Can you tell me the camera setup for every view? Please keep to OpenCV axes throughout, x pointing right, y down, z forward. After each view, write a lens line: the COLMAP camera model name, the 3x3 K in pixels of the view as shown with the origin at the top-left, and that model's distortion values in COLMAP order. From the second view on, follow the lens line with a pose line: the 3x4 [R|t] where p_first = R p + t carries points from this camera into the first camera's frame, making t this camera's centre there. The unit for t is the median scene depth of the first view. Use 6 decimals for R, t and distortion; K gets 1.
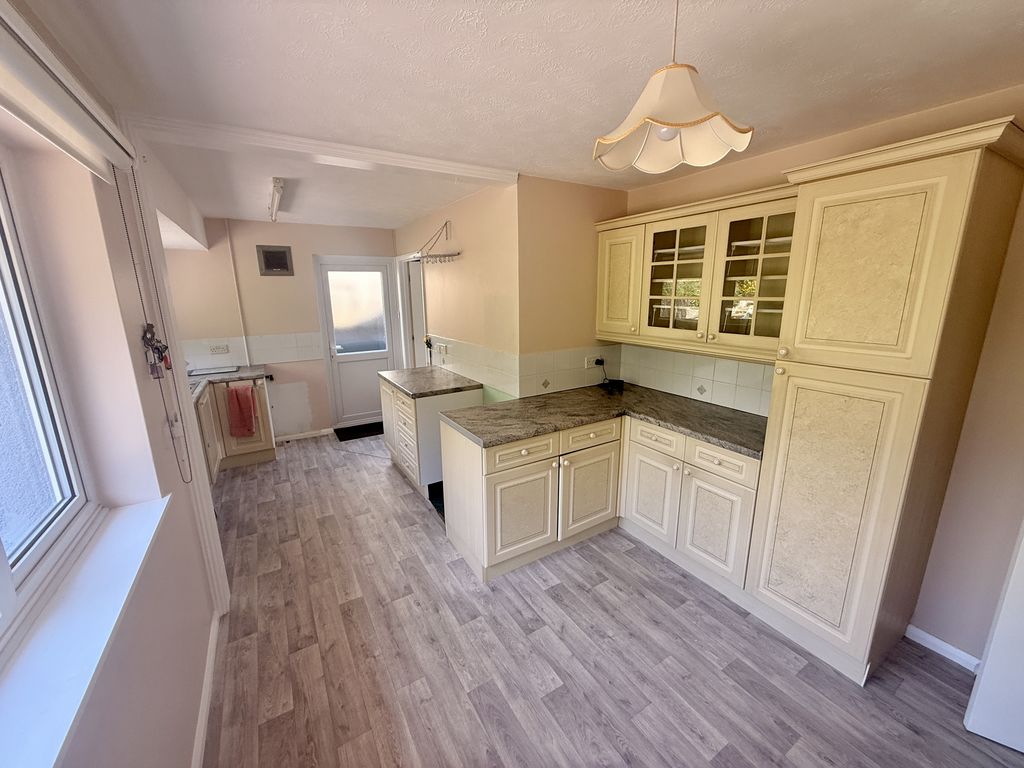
lens RADIAL K [[406.4, 0, 508.8], [0, 406.4, 384.2], [0, 0, 1]] dist [0.000260, 0.000514]
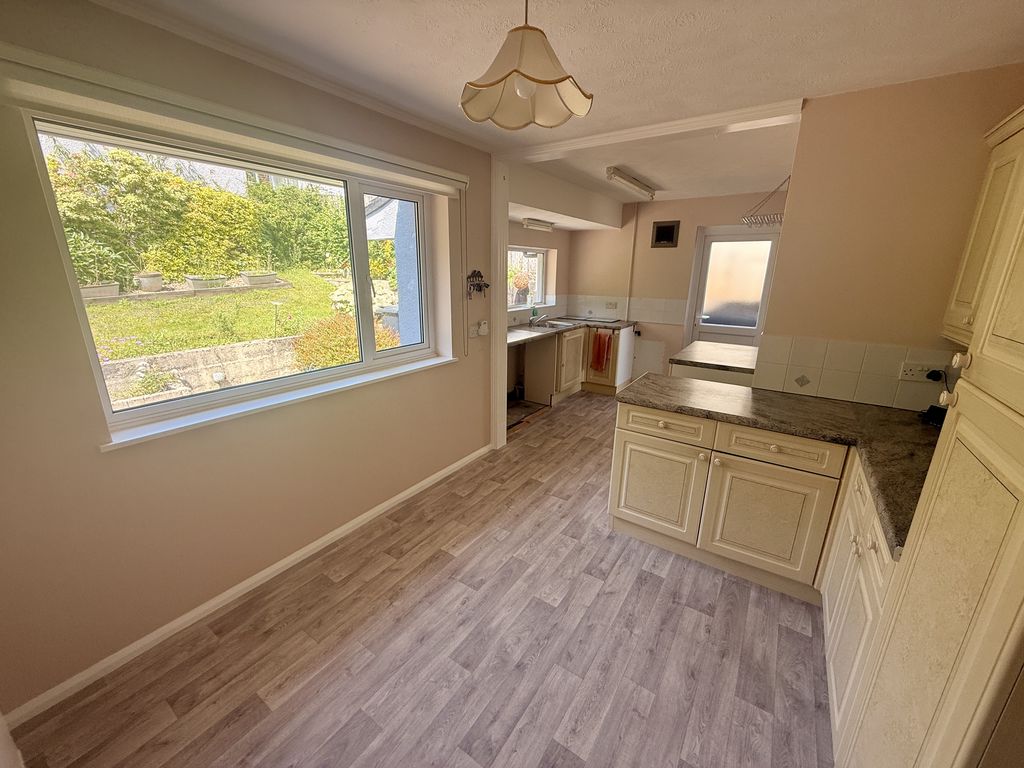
lens RADIAL K [[406.4, 0, 509.0], [0, 406.4, 383.8], [0, 0, 1]] dist [0.000260, 0.000514]
pose [[0.414675, 0.263674, -0.870931, 0.654772], [-0.221896, 0.957507, 0.184234, -0.017558], [0.882500, 0.116859, 0.455562, 0.227851]]
